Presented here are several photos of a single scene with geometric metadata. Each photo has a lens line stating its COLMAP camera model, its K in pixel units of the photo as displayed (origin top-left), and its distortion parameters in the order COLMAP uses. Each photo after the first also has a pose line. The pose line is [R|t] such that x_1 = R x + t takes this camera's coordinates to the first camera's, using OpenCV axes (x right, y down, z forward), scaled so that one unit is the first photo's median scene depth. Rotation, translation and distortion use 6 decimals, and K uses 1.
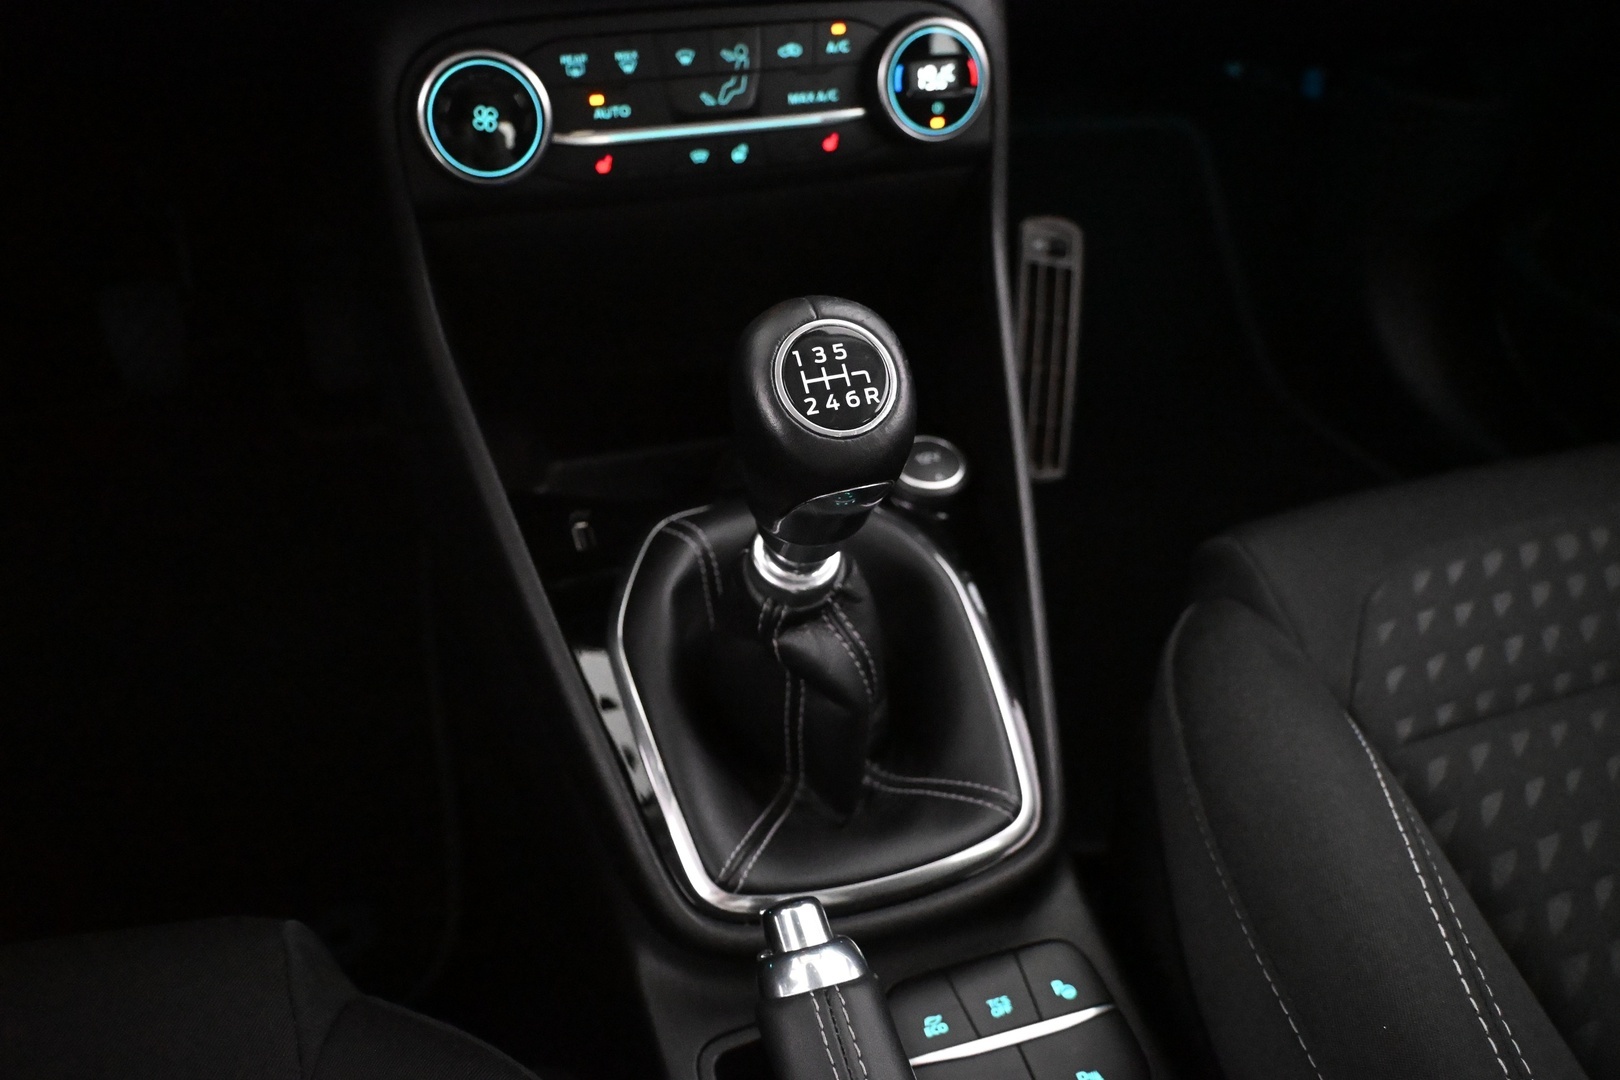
lens RADIAL K [[1347.1, 0, 802.5], [0, 1347.1, 531.7], [0, 0, 1]] dist [0.066389, -0.001196]
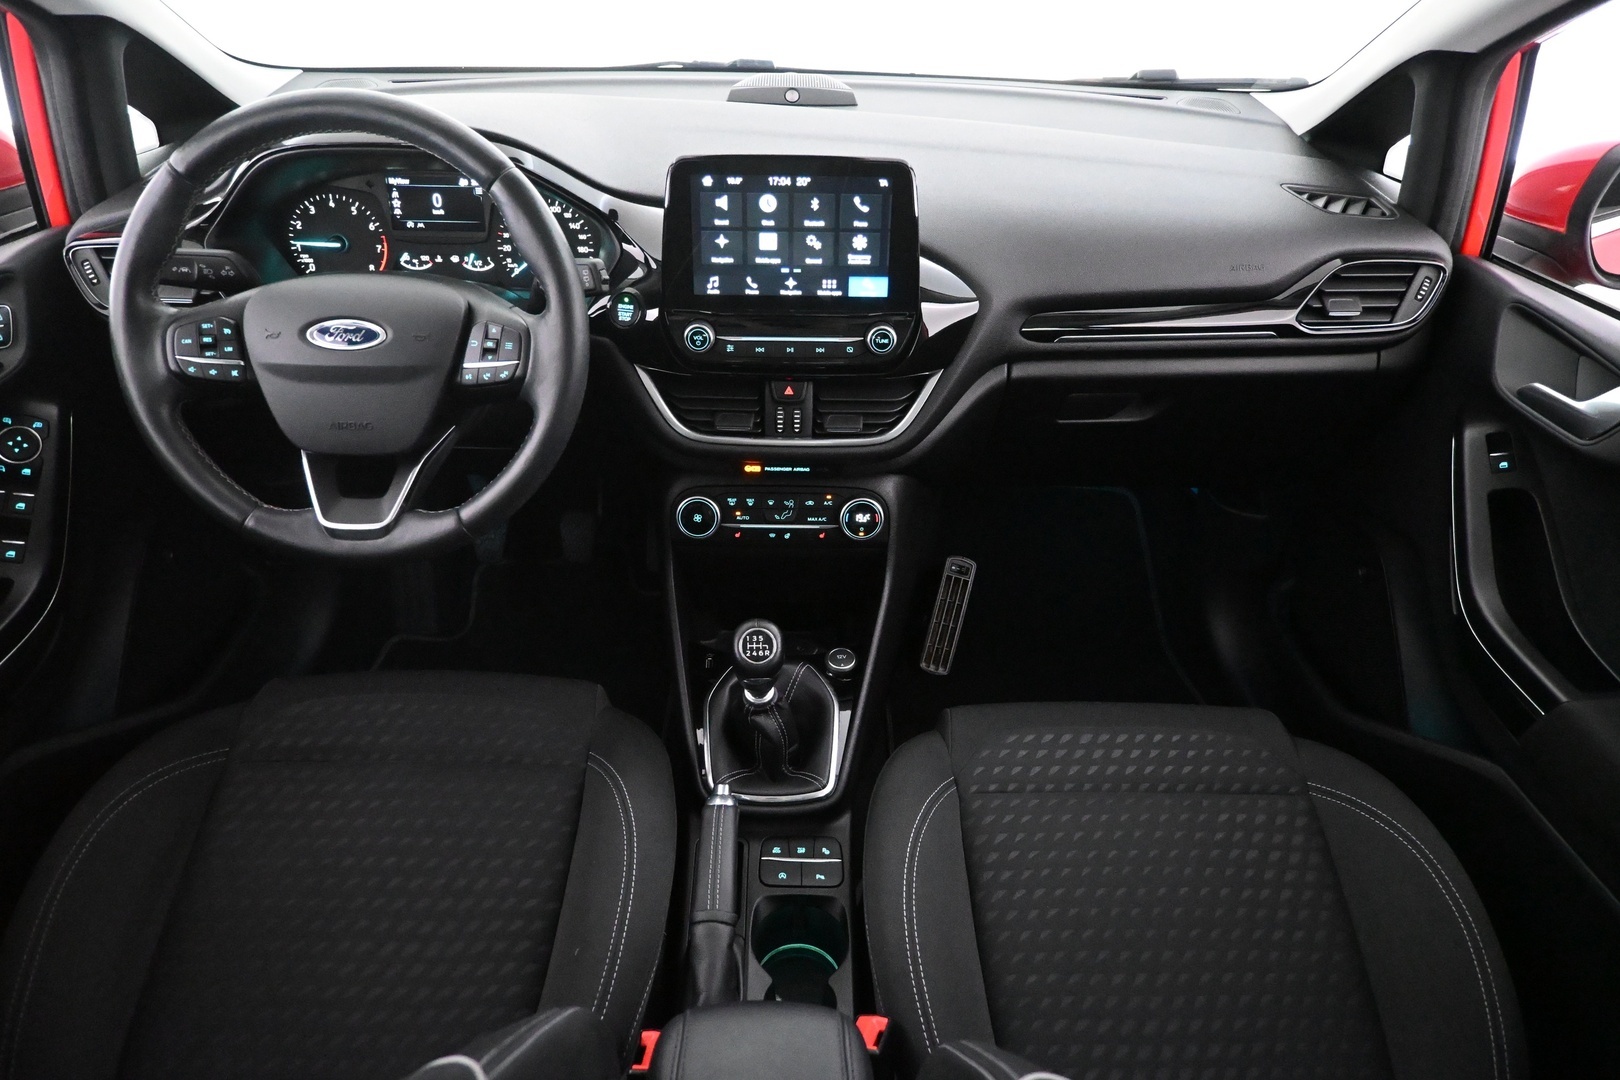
lens RADIAL K [[1078.2, 0, 810.9], [0, 1078.2, 538.4], [0, 0, 1]] dist [-0.010830, -0.002189]
pose [[0.963903, 0.148349, -0.221095, 0.491594], [-0.158716, 0.986875, -0.029785, -0.220631], [0.213775, 0.063801, 0.974797, -1.135442]]
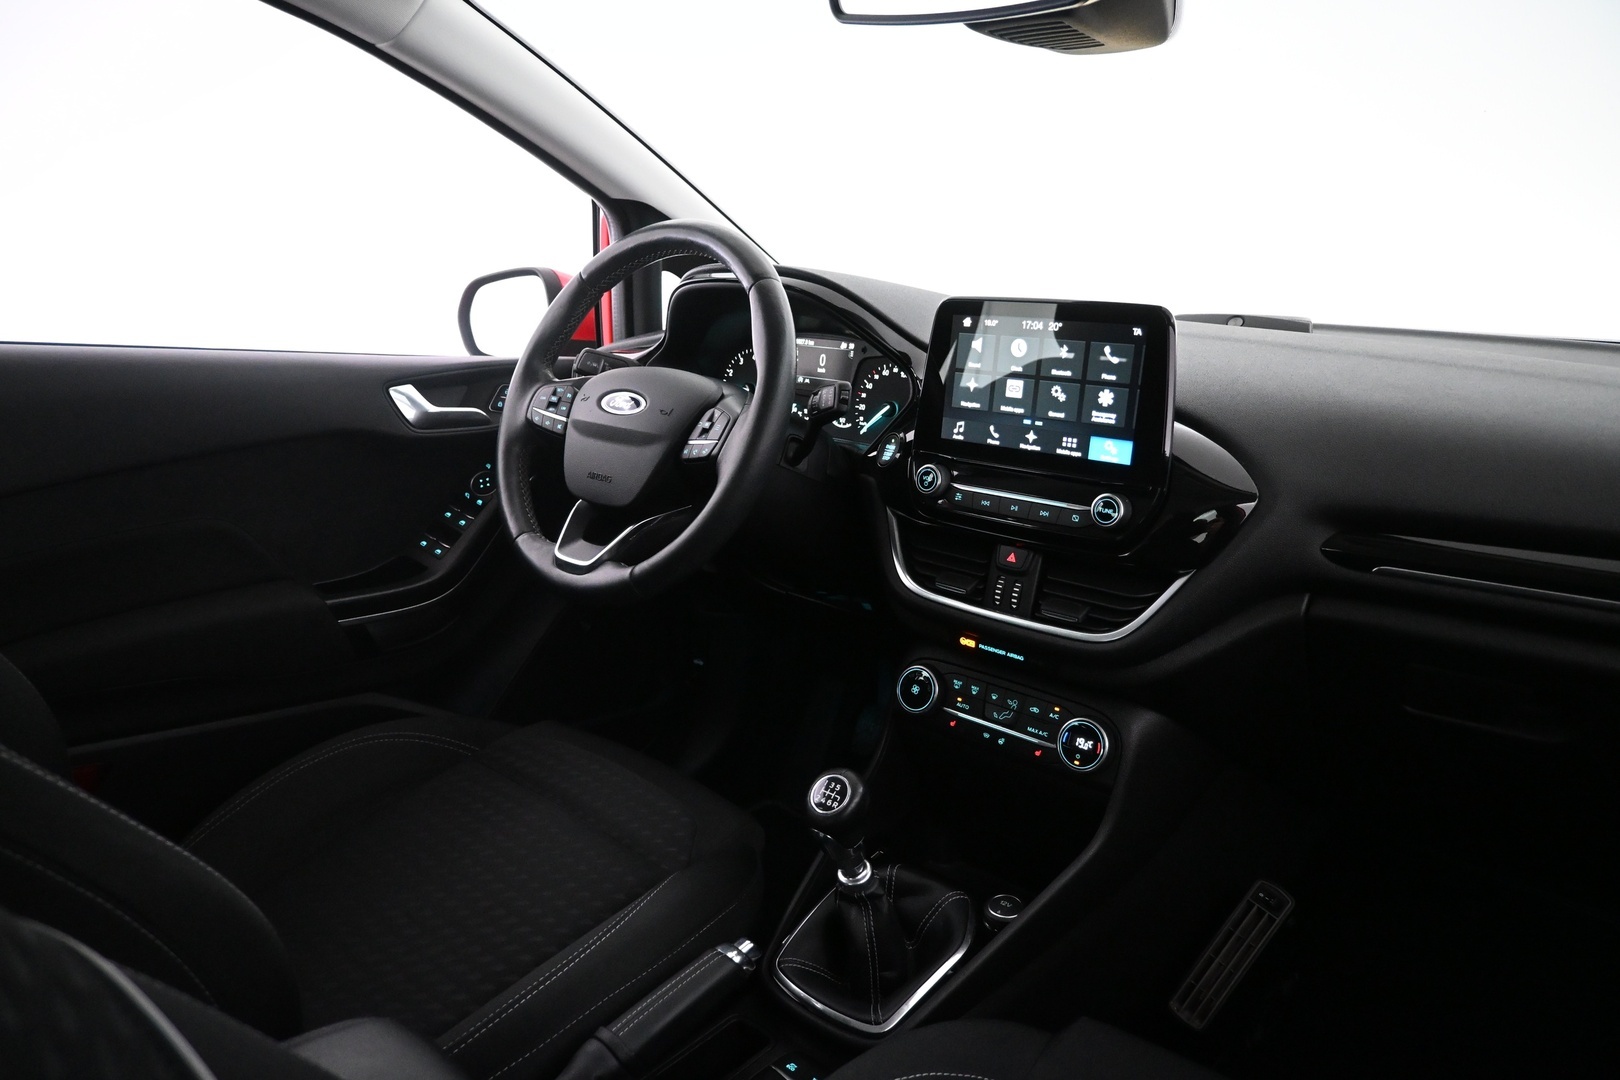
lens RADIAL K [[1078.2, 0, 817.4], [0, 1078.2, 540.2], [0, 0, 1]] dist [-0.010830, -0.002189]
pose [[0.531271, 0.204892, -0.822052, 1.249367], [-0.503754, 0.856546, -0.112074, -0.212369], [0.681163, 0.473654, 0.558273, -0.408832]]
